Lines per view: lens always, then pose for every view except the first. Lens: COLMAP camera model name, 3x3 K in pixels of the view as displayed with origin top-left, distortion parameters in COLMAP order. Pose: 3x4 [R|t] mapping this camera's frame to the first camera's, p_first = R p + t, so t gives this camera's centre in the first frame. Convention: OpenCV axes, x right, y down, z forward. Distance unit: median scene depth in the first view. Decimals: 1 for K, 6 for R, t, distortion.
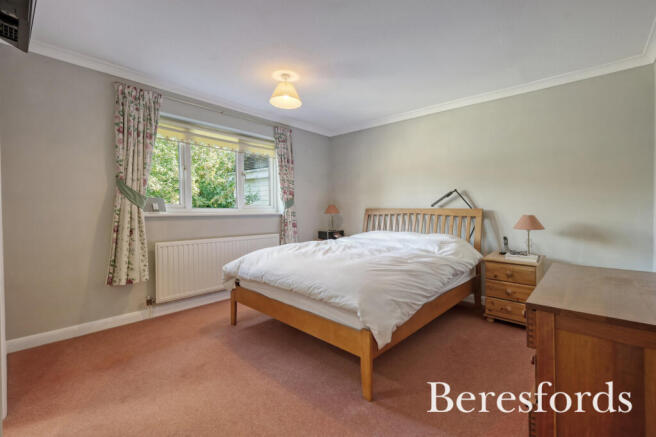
lens RADIAL K [[281.8, 0, 327.3], [0, 281.8, 212.6], [0, 0, 1]] dist [-0.000644, -0.000029]
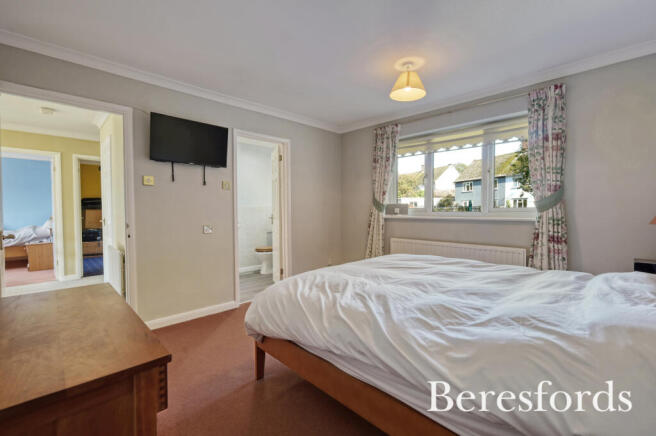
lens RADIAL K [[281.8, 0, 328.2], [0, 281.8, 215.9], [0, 0, 1]] dist [-0.000644, -0.000029]
pose [[-0.042749, 0.018543, -0.998914, 0.598934], [-0.011729, 0.999750, 0.019061, -0.014985], [0.999017, 0.012531, -0.042521, 0.618532]]
